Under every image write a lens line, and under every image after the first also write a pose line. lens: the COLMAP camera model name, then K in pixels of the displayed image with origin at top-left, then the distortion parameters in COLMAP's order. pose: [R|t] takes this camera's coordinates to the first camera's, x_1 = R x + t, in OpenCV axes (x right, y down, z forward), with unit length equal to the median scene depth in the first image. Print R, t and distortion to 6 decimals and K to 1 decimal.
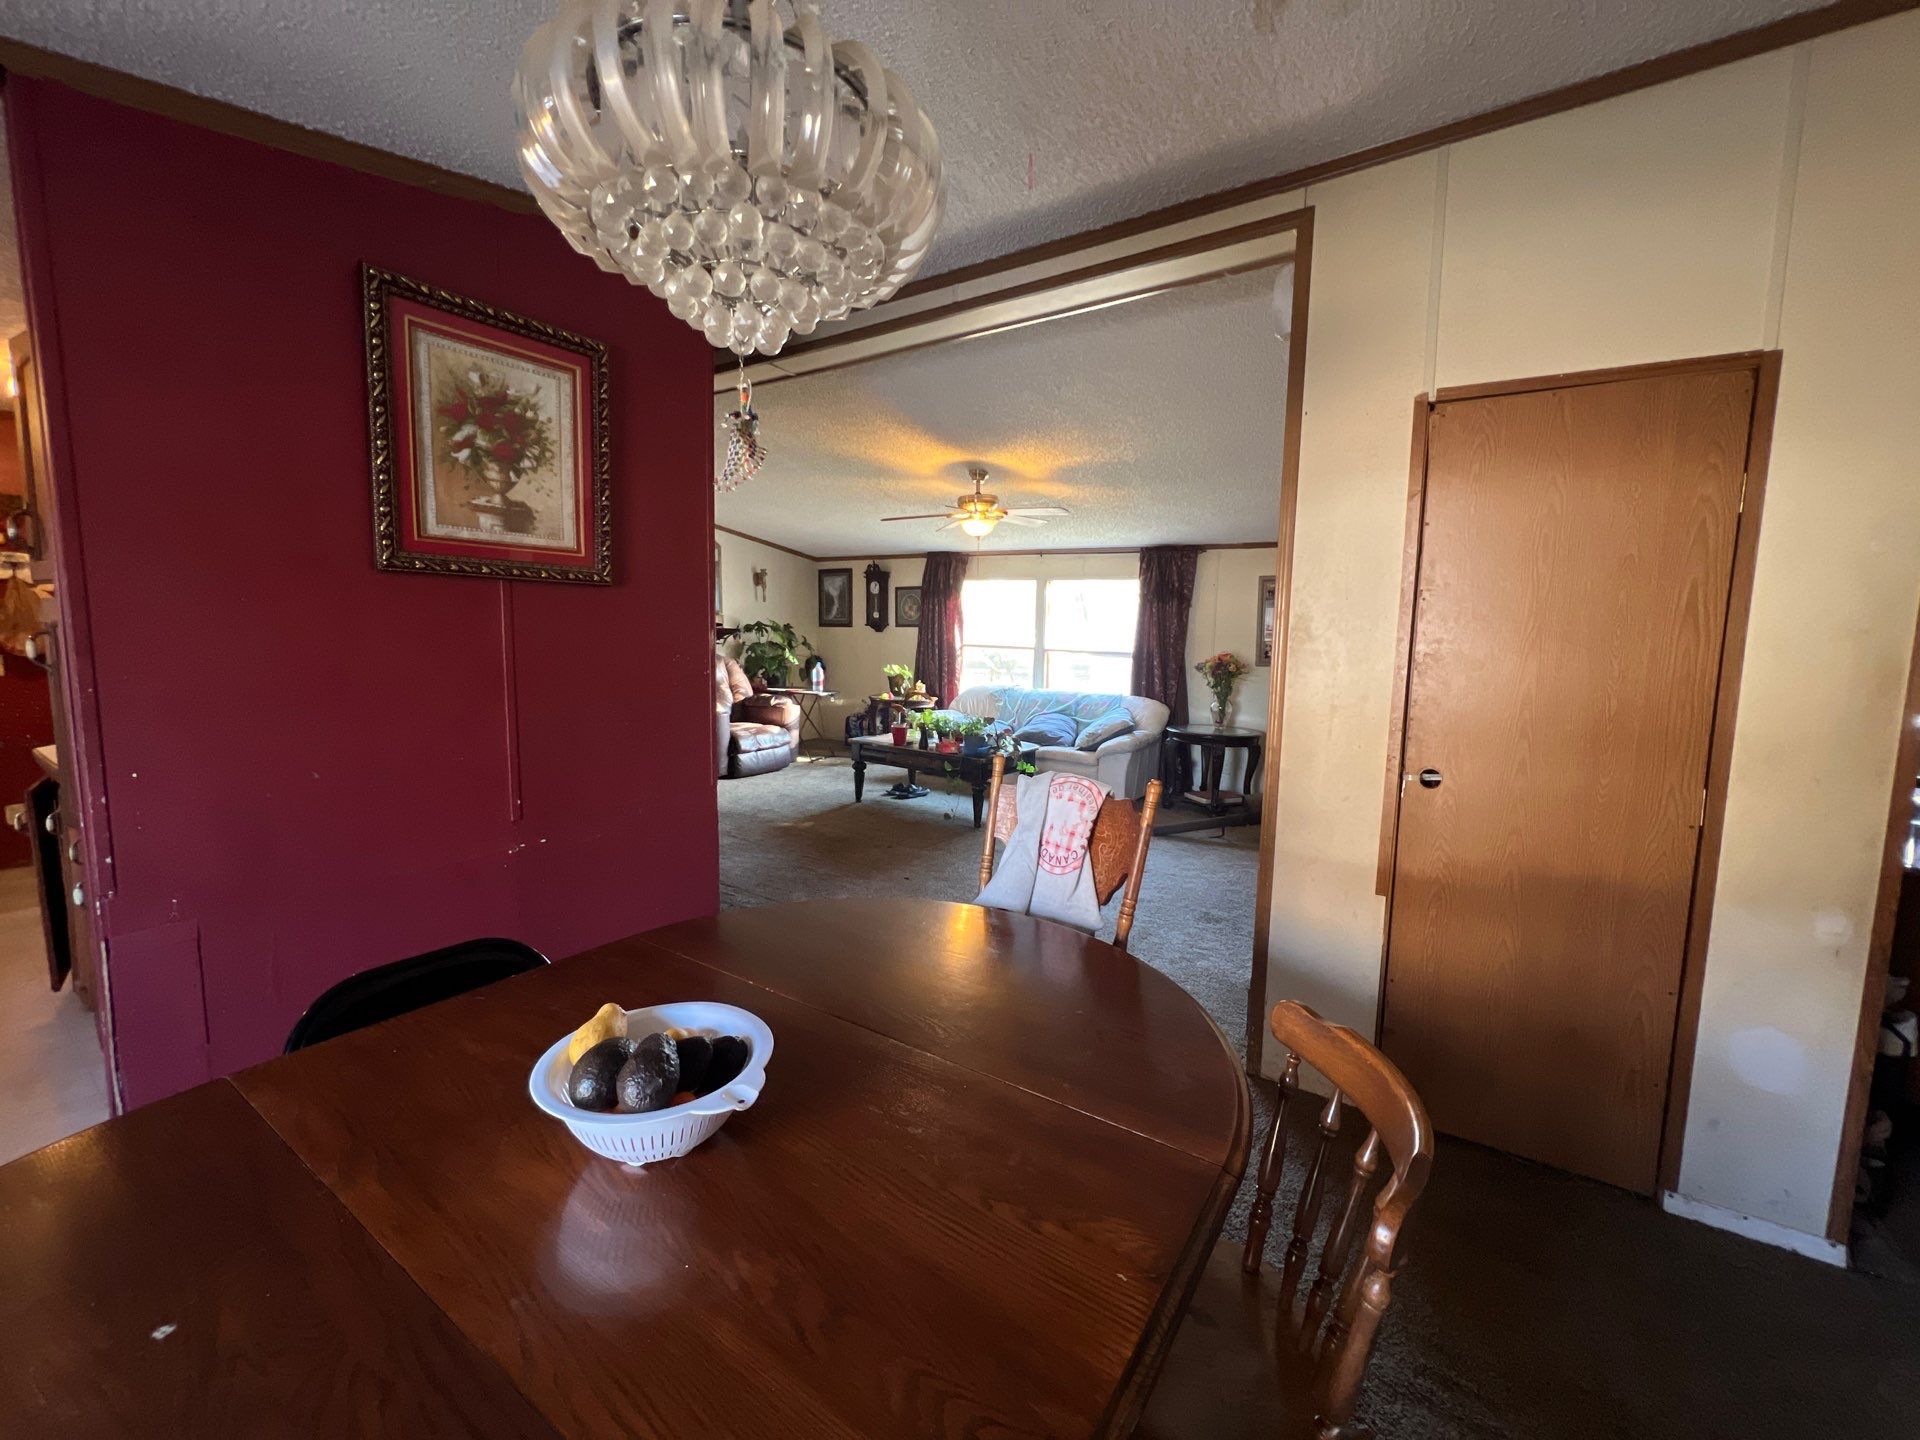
lens RADIAL K [[770.4, 0, 953.4], [0, 770.4, 710.6], [0, 0, 1]] dist [-0.001982, 0.000003]
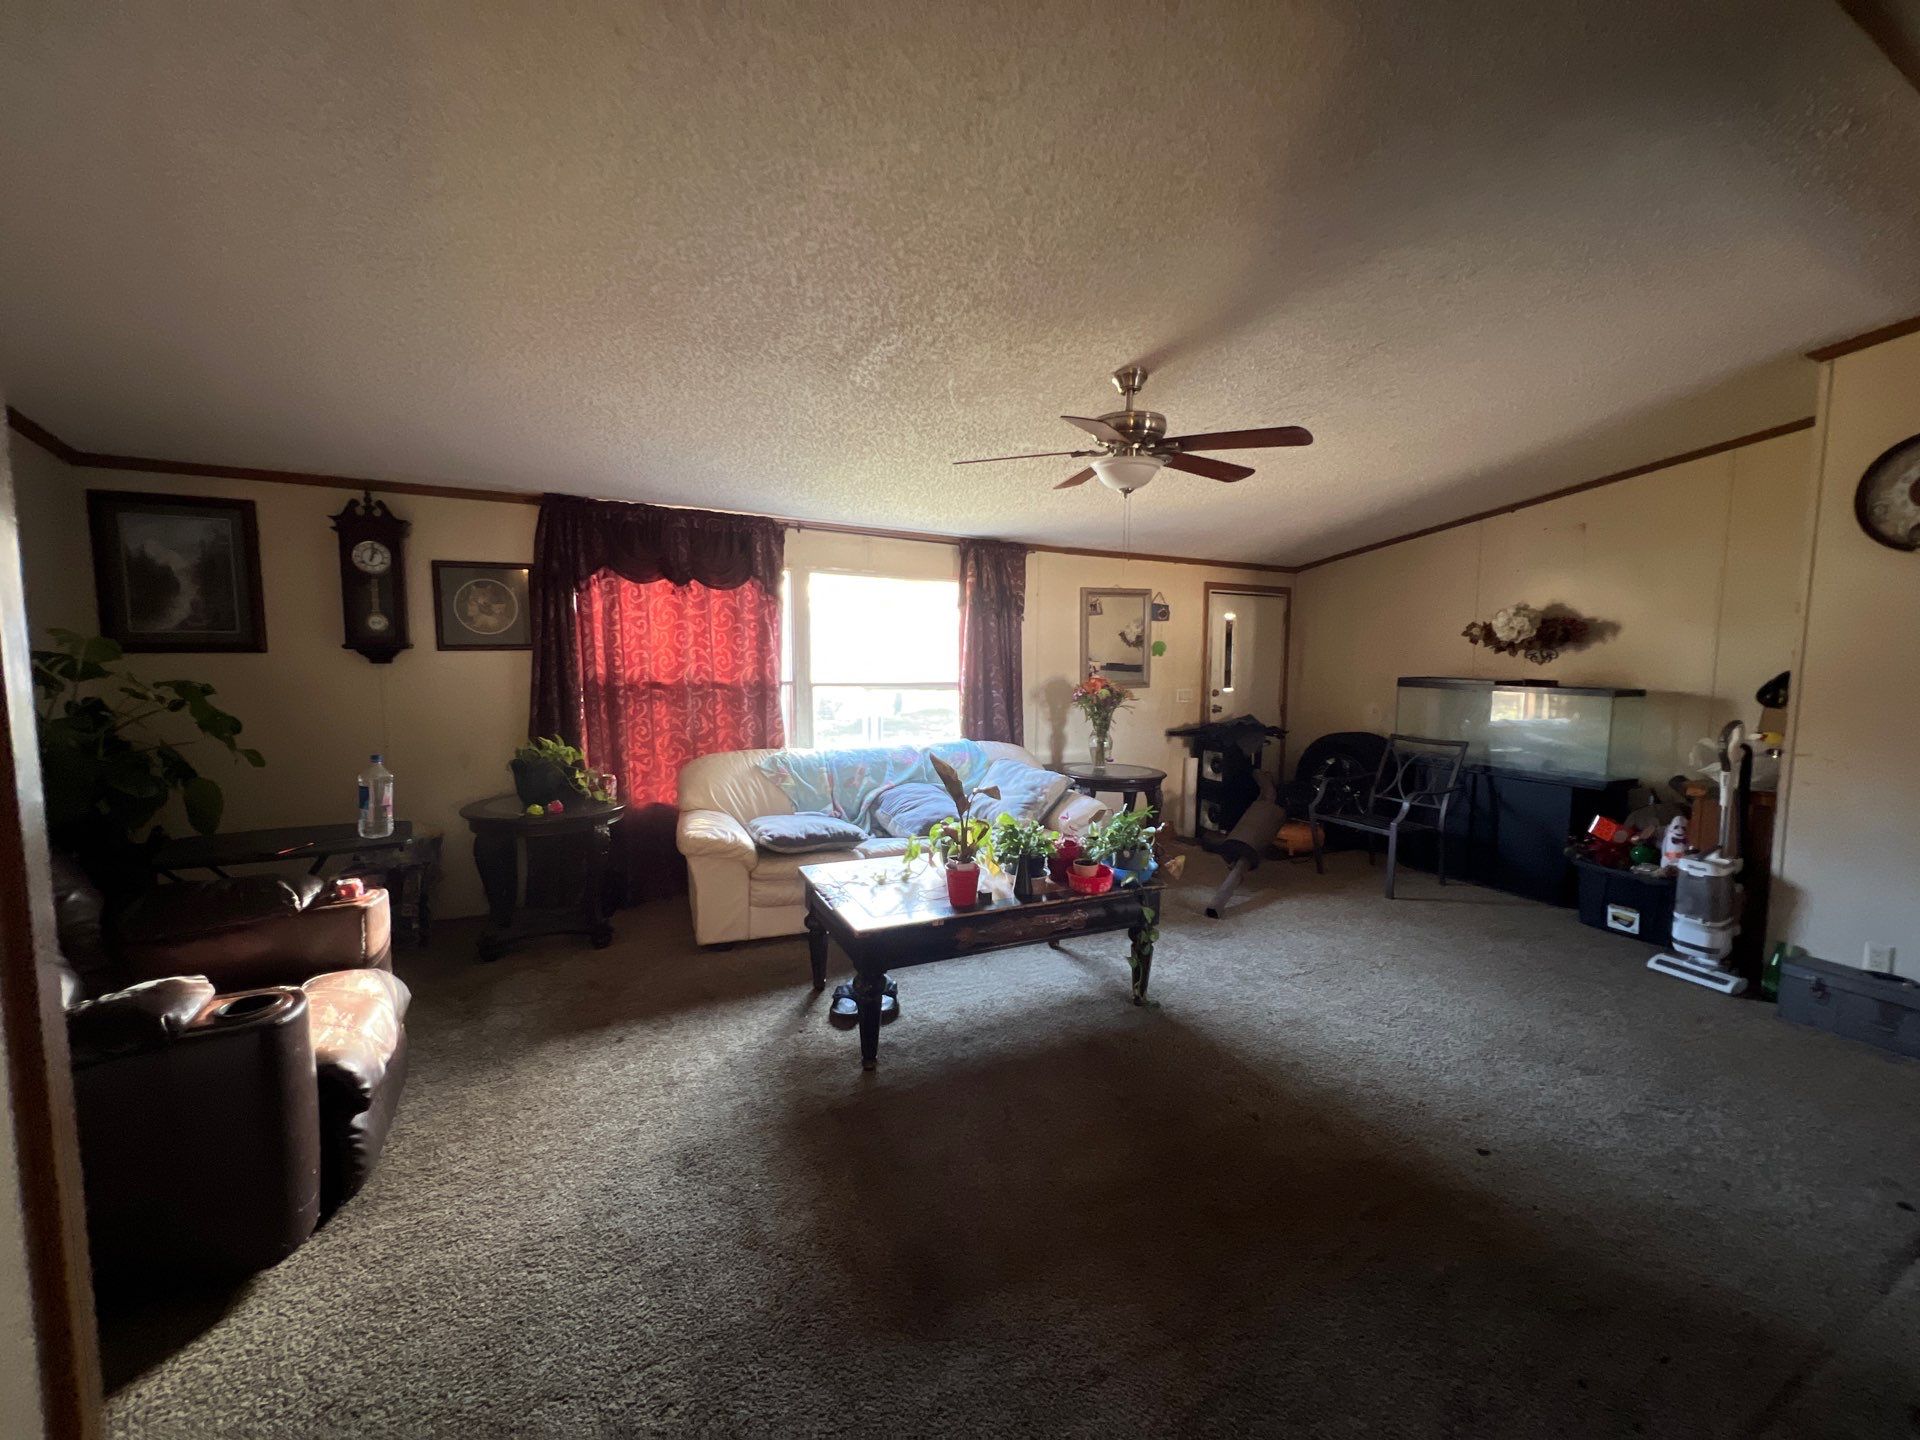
lens RADIAL K [[770.4, 0, 950.3], [0, 770.4, 717.5], [0, 0, 1]] dist [-0.001982, 0.000003]
pose [[0.471223, -0.091626, 0.877242, -0.416085], [0.097892, 0.993878, 0.051224, -0.082213], [-0.876565, 0.061737, 0.477308, 0.678814]]
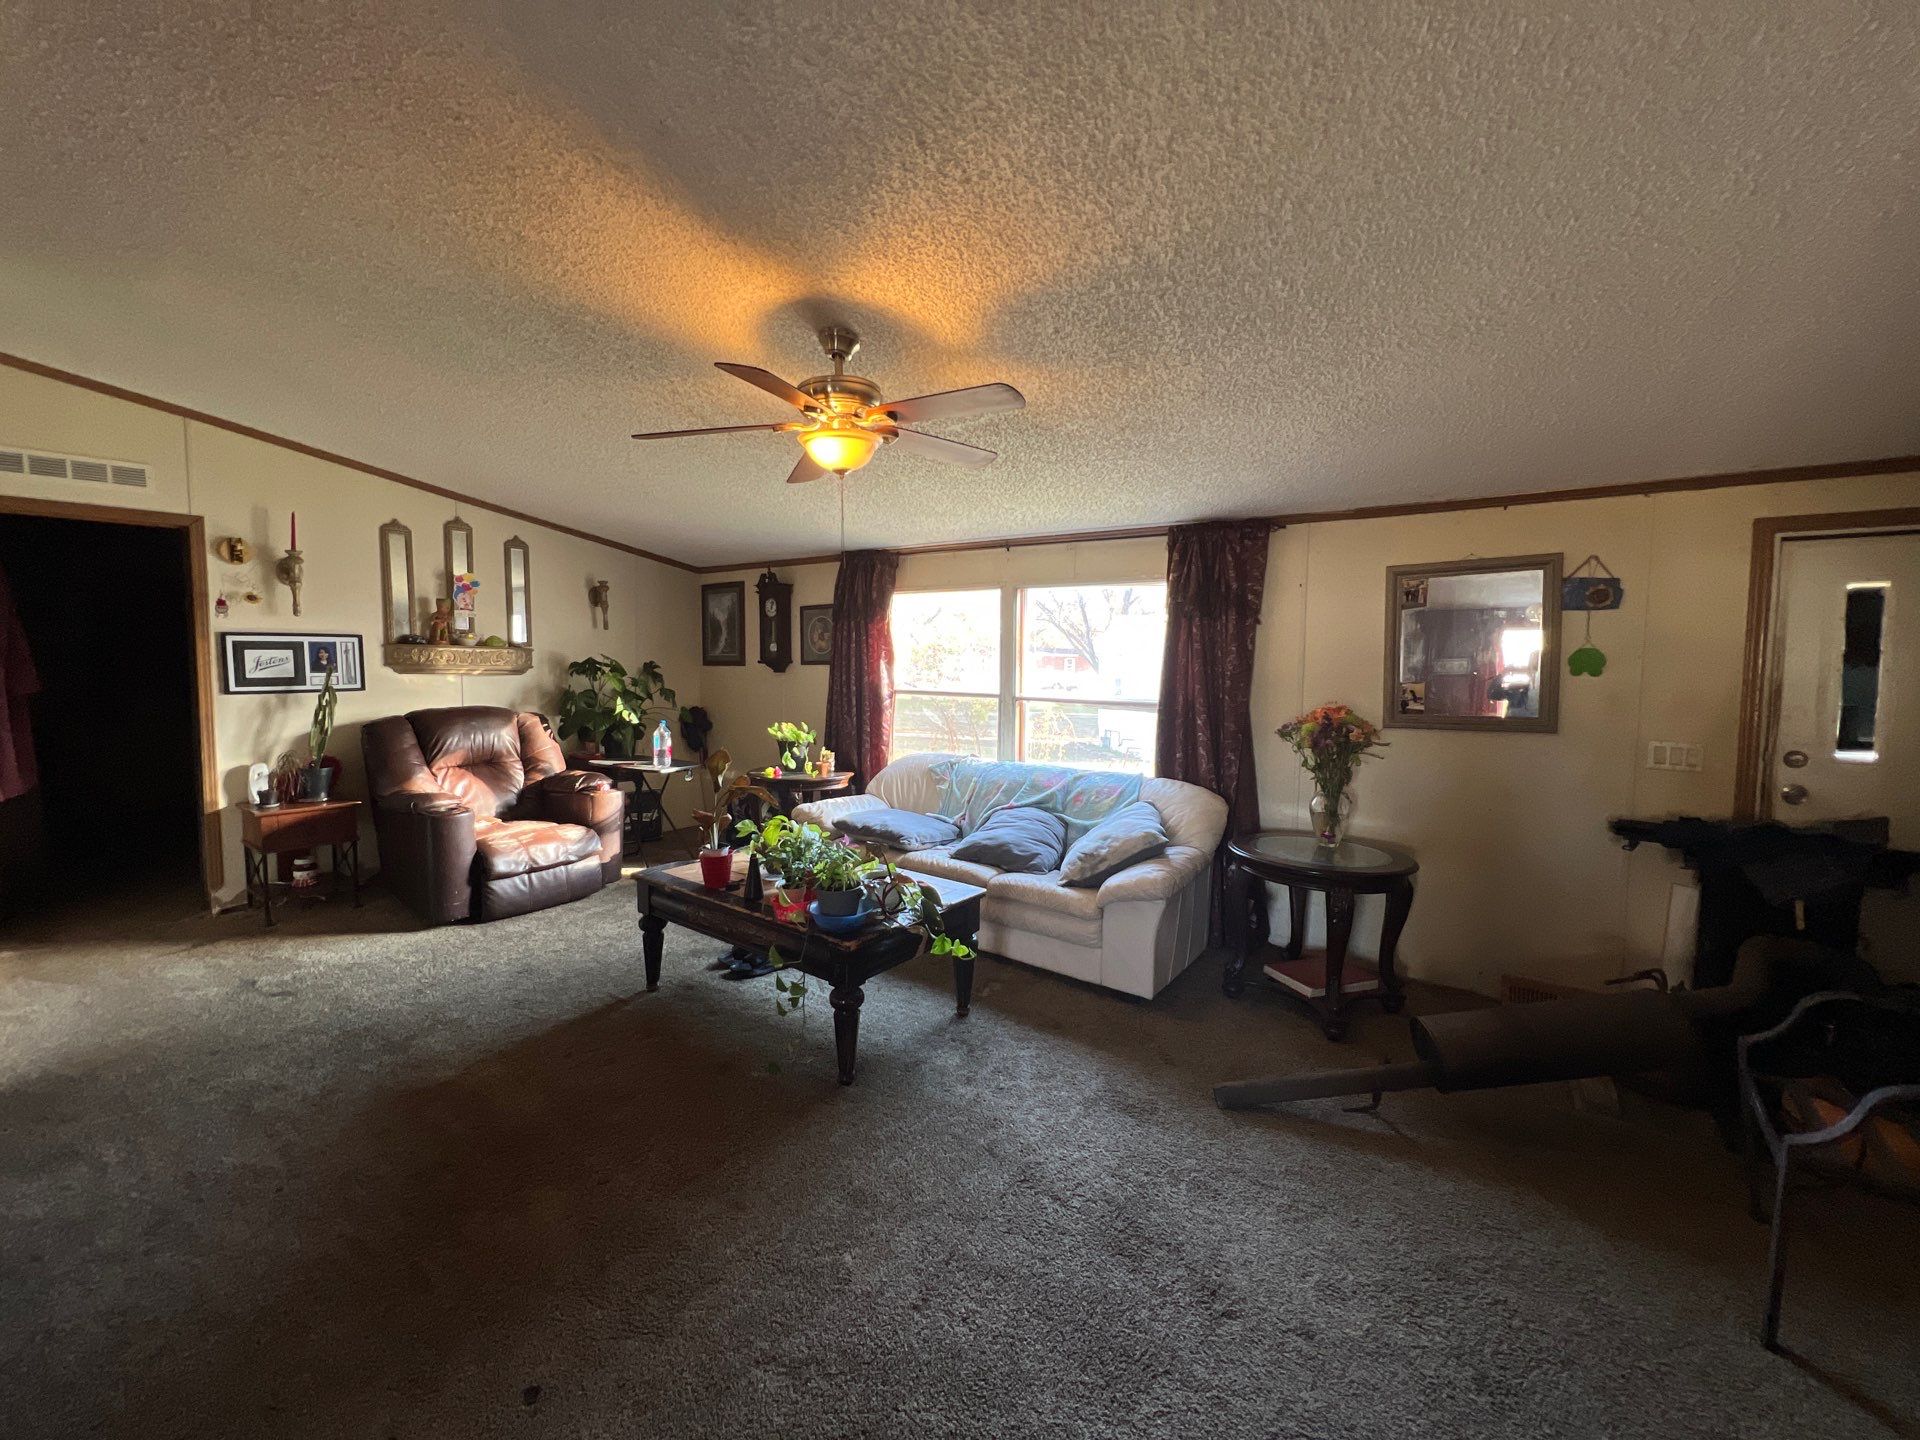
lens RADIAL K [[770.4, 0, 955.4], [0, 770.4, 715.3], [0, 0, 1]] dist [-0.001982, 0.000003]
pose [[0.999934, -0.007025, -0.009094, 0.084129], [0.006583, 0.998838, -0.047738, -0.040123], [0.009419, 0.047675, 0.998819, 0.417809]]
